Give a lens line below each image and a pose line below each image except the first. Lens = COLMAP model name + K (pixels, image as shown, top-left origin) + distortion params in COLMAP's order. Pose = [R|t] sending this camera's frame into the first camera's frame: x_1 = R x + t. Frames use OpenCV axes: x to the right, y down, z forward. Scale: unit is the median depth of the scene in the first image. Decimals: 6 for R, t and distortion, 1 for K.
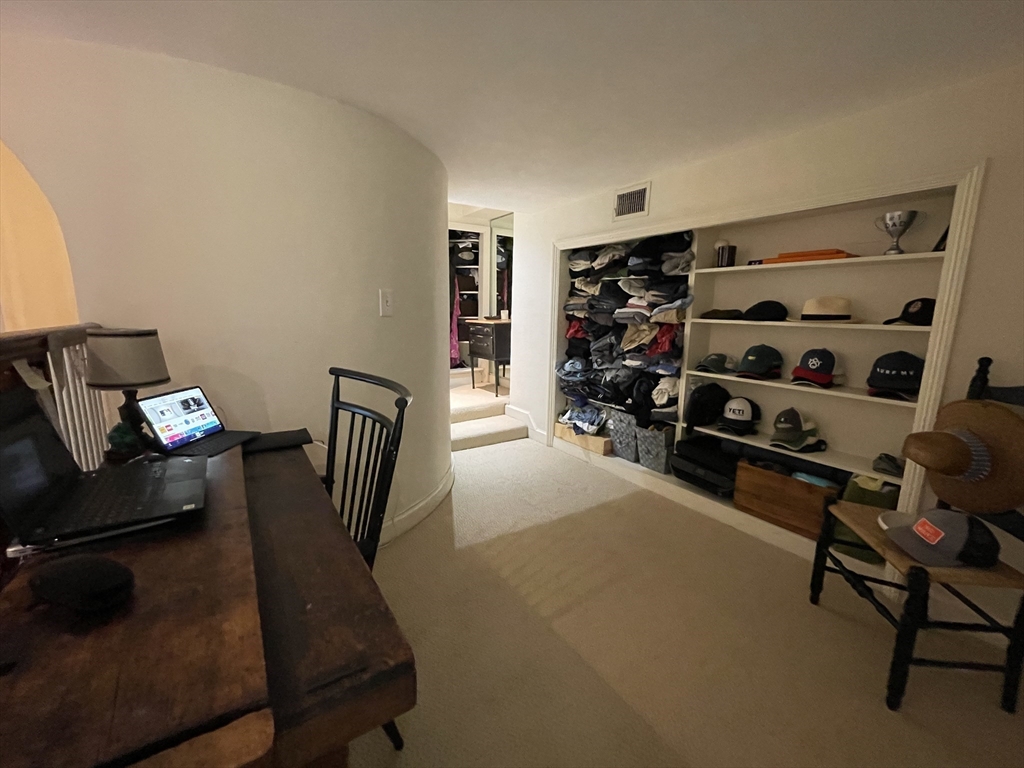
lens RADIAL K [[415.0, 0, 512.3], [0, 415.0, 383.1], [0, 0, 1]] dist [-0.002106, -0.000700]
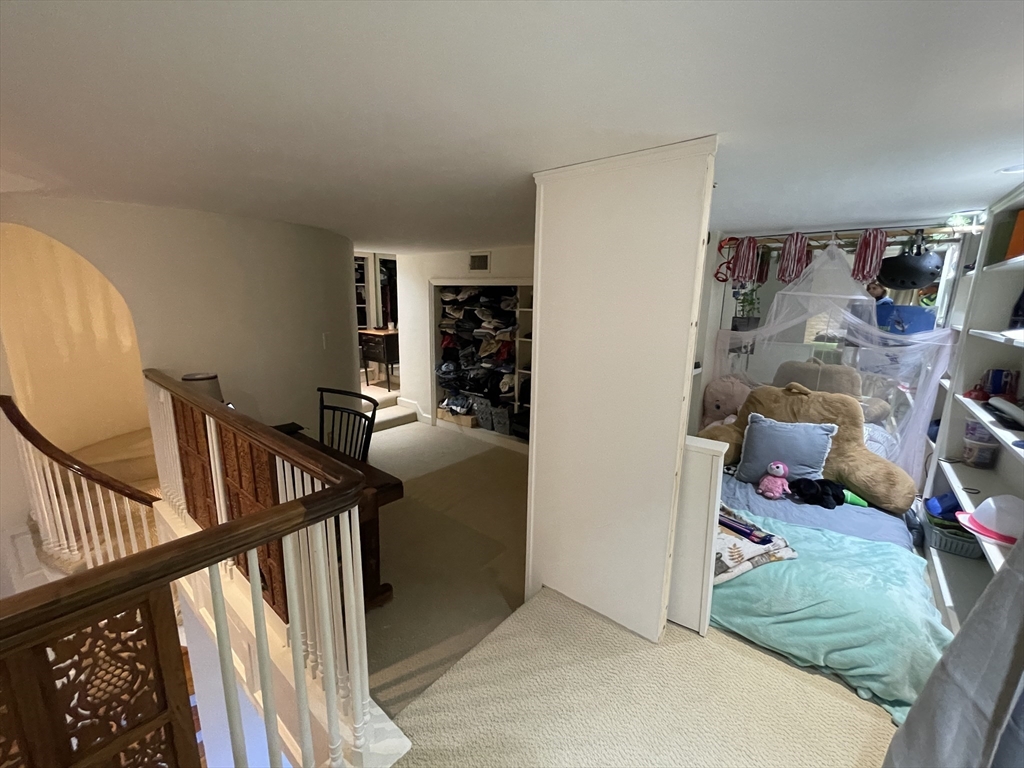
lens RADIAL K [[415.0, 0, 512.3], [0, 415.0, 383.1], [0, 0, 1]] dist [-0.002106, -0.000700]
pose [[0.955767, -0.058065, 0.288337, -0.058792], [0.047537, 0.997927, 0.043387, -0.042623], [-0.290258, -0.027761, 0.956546, -0.458659]]
